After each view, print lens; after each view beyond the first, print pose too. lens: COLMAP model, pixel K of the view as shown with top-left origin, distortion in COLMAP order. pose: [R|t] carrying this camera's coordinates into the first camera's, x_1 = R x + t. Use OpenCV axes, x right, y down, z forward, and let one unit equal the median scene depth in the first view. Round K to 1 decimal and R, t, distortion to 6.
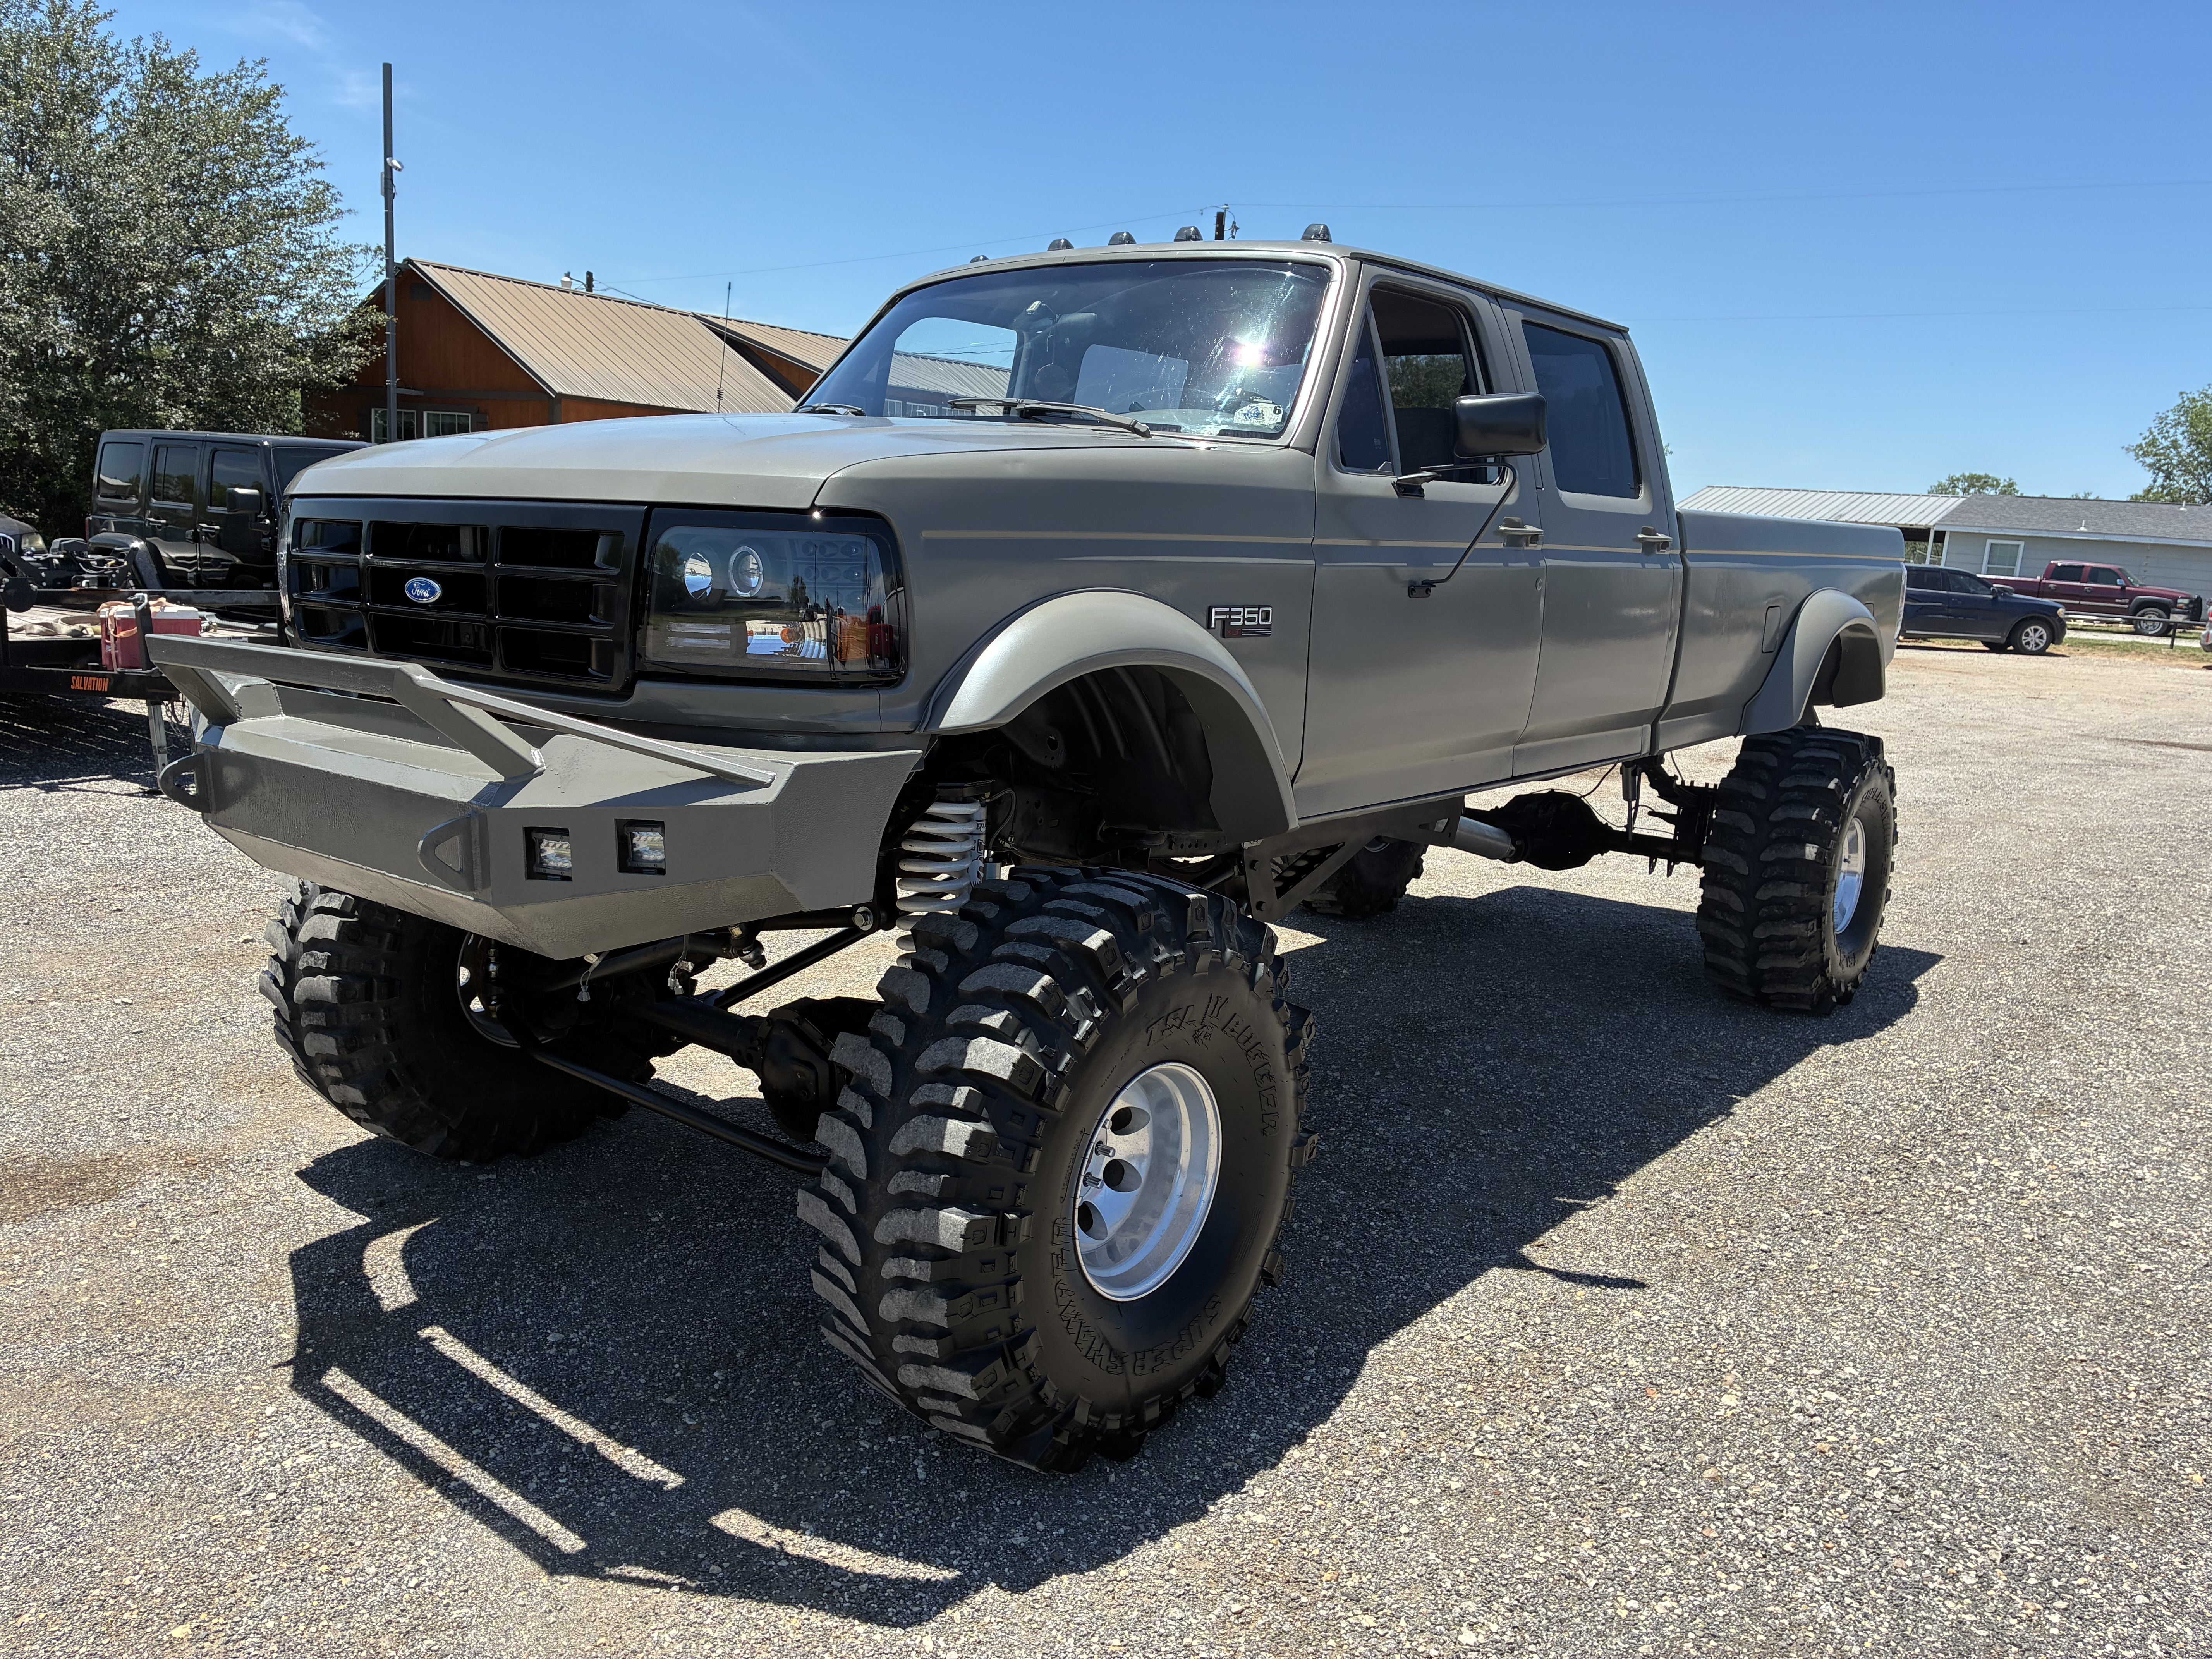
lens RADIAL K [[1665.1, 0, 1106.2], [0, 1665.1, 856.6], [0, 0, 1]] dist [0.026931, -0.010793]
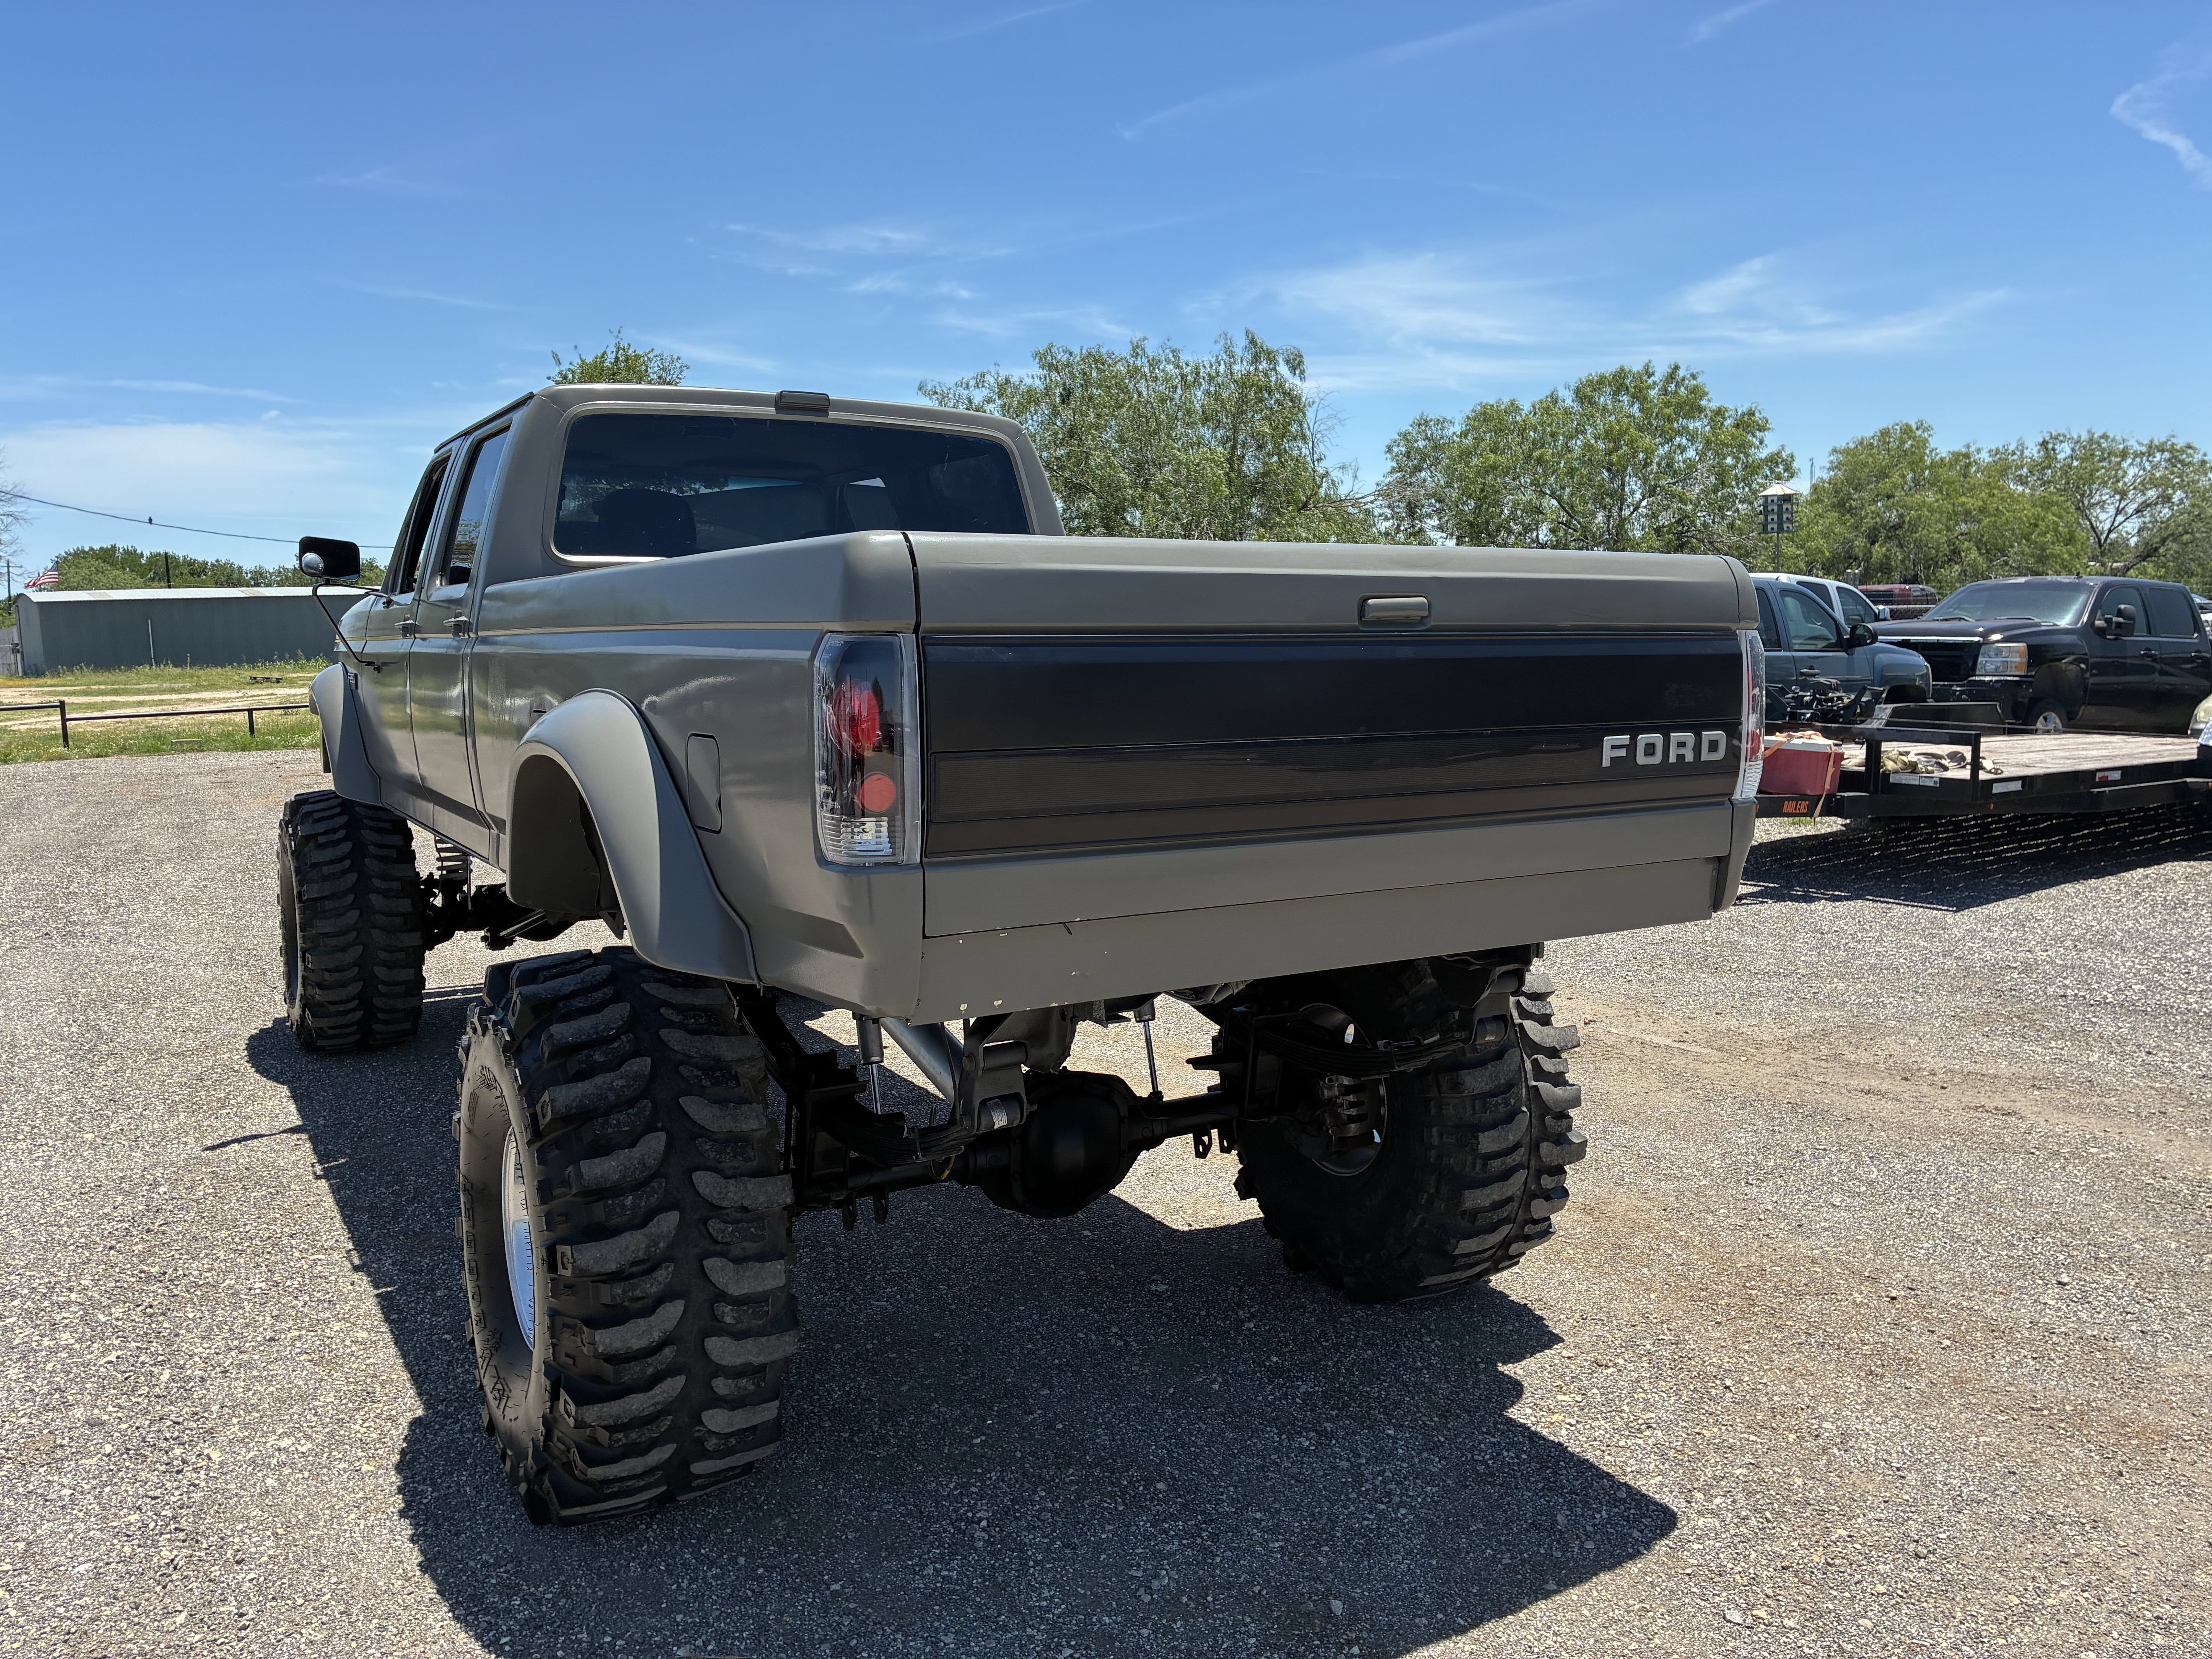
lens RADIAL K [[1668.6, 0, 1132.4], [0, 1668.6, 820.7], [0, 0, 1]] dist [0.055391, -0.082781]
pose [[-0.326271, 0.061716, -0.943259, 1.409704], [-0.194221, 0.972200, 0.130790, -0.355478], [0.925108, 0.225874, -0.305215, 2.125517]]
